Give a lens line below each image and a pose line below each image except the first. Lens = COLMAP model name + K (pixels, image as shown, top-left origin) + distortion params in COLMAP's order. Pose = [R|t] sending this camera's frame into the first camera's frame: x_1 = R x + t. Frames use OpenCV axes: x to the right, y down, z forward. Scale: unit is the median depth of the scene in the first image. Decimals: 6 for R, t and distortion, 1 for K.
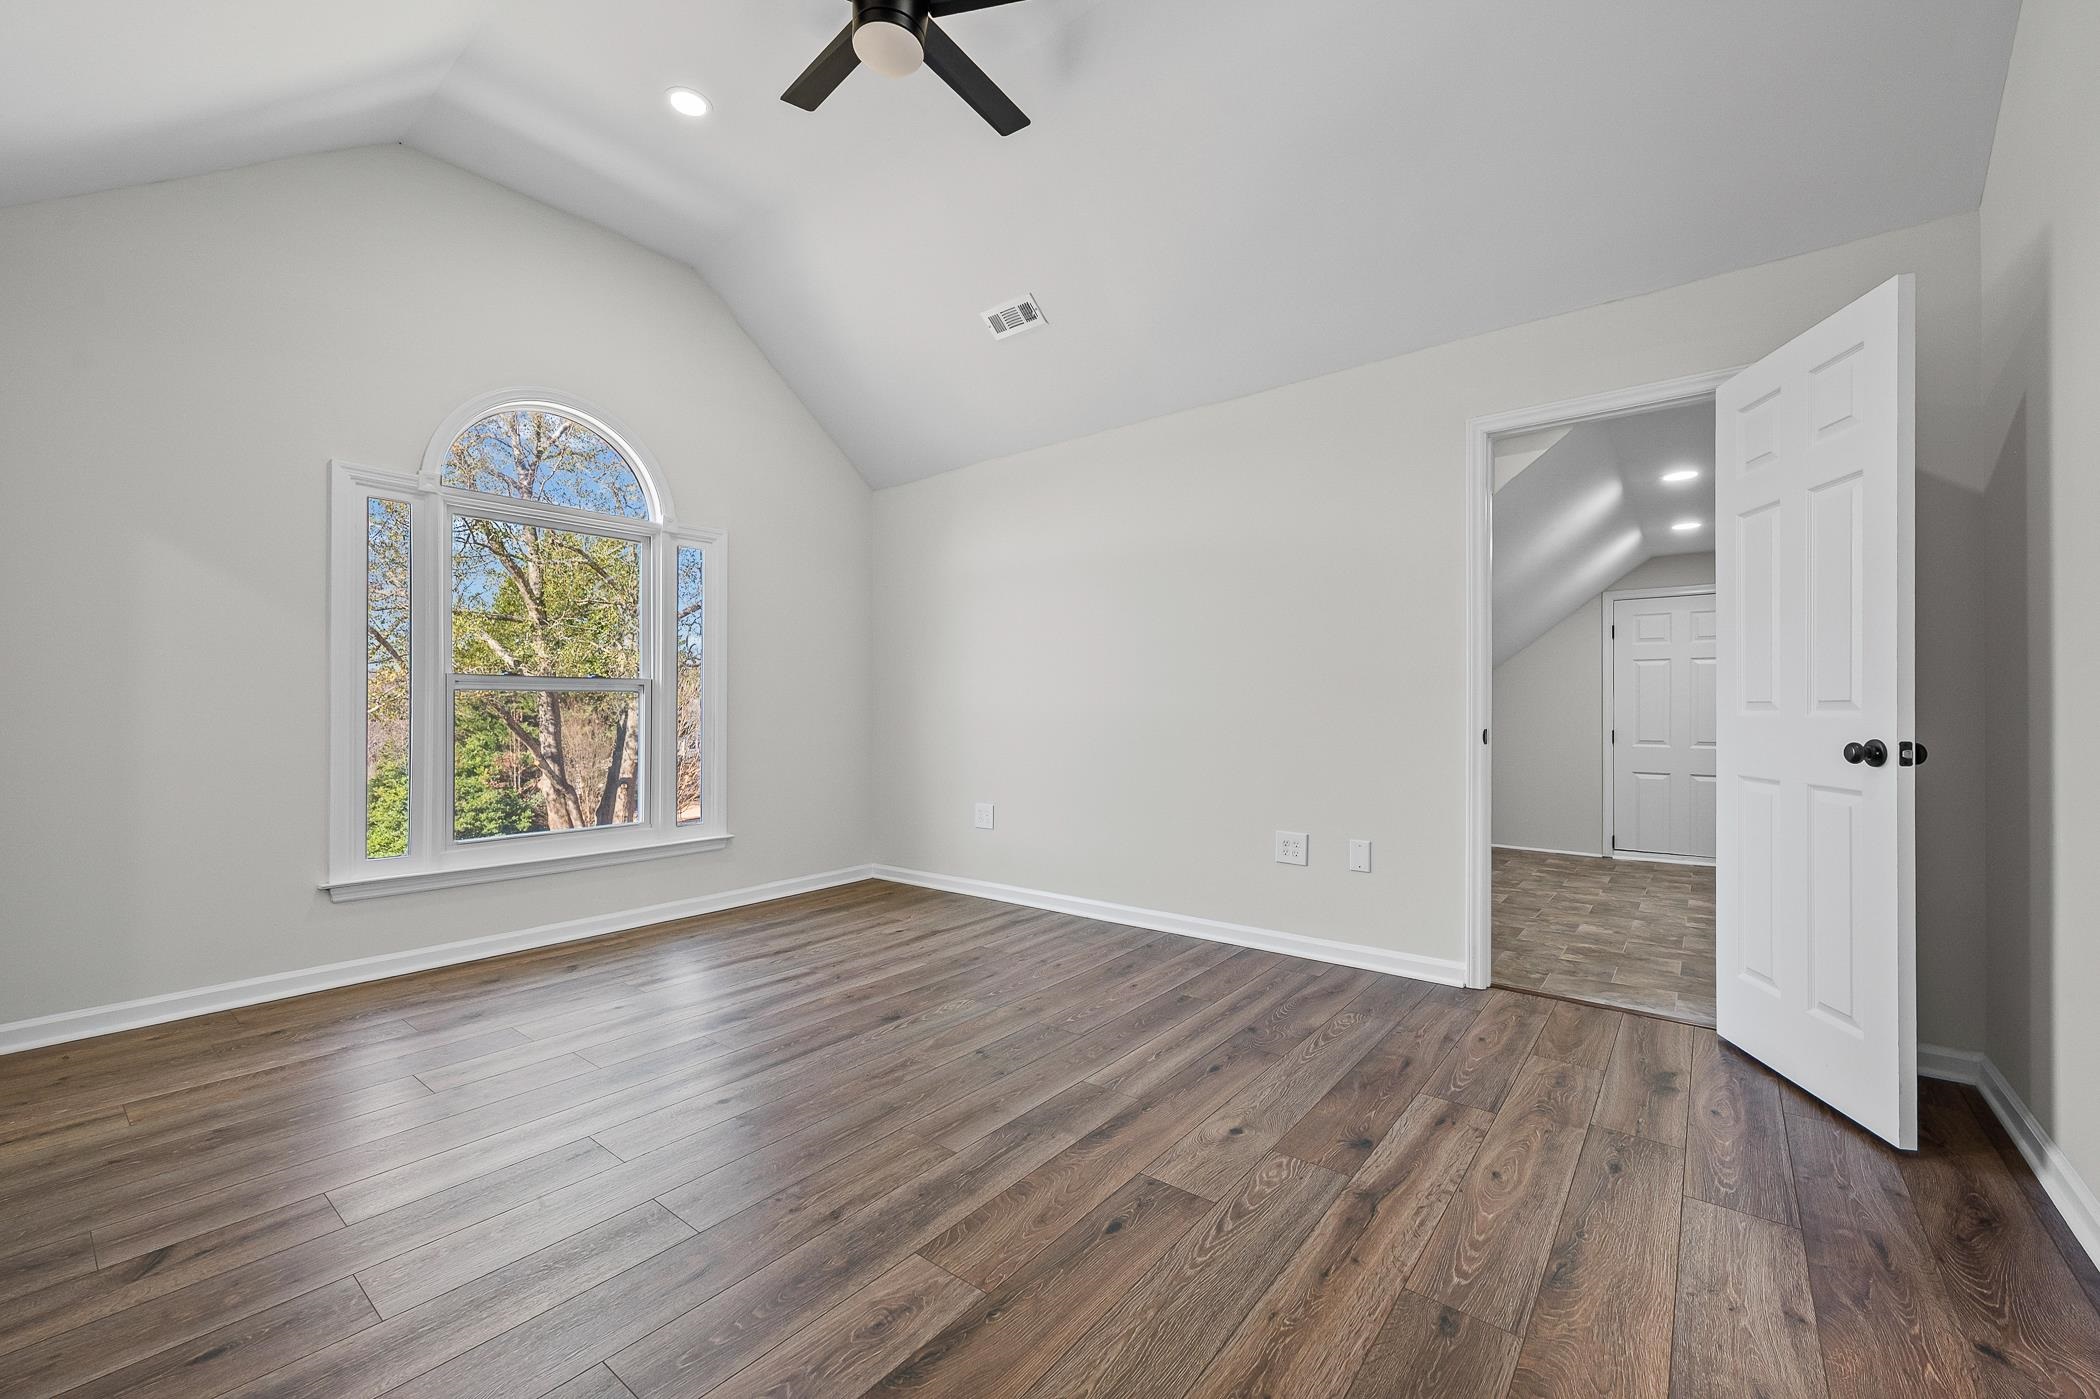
lens RADIAL K [[839.1, 0, 1046.6], [0, 839.1, 711.4], [0, 0, 1]] dist [0.000007, -0.000021]
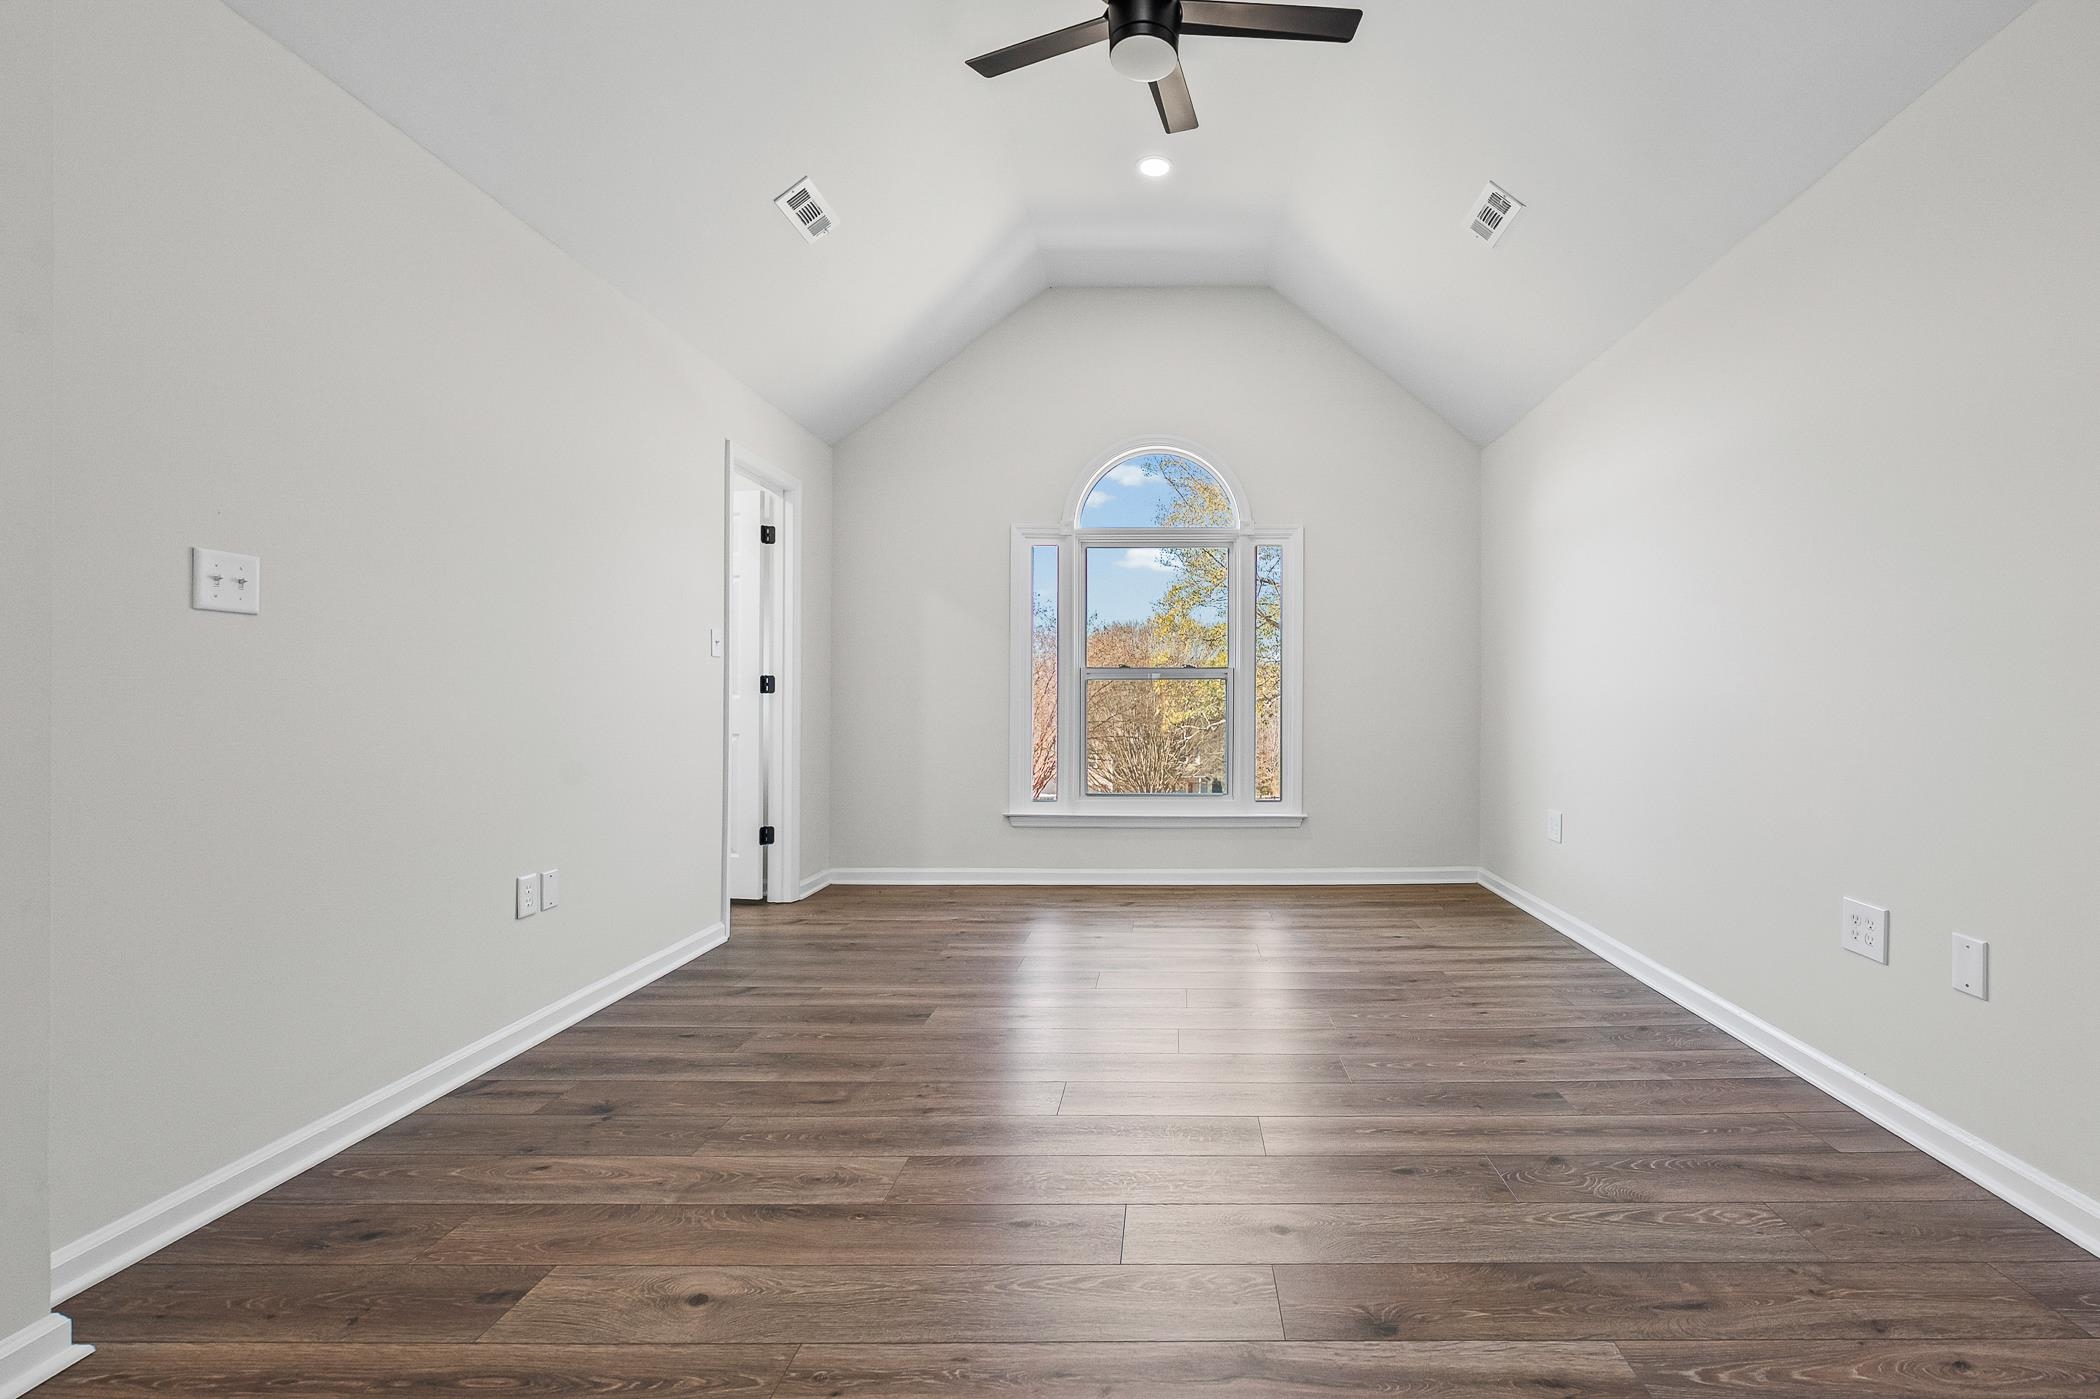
lens RADIAL K [[876.5, 0, 1173.8], [0, 876.5, 698.2], [0, 0, 1]] dist [-0.000259, 0.000080]
pose [[0.623846, 0.002224, -0.781544, 0.521840], [-0.002281, 0.999997, 0.001025, 0.002043], [0.781544, 0.001143, 0.623849, 0.266814]]
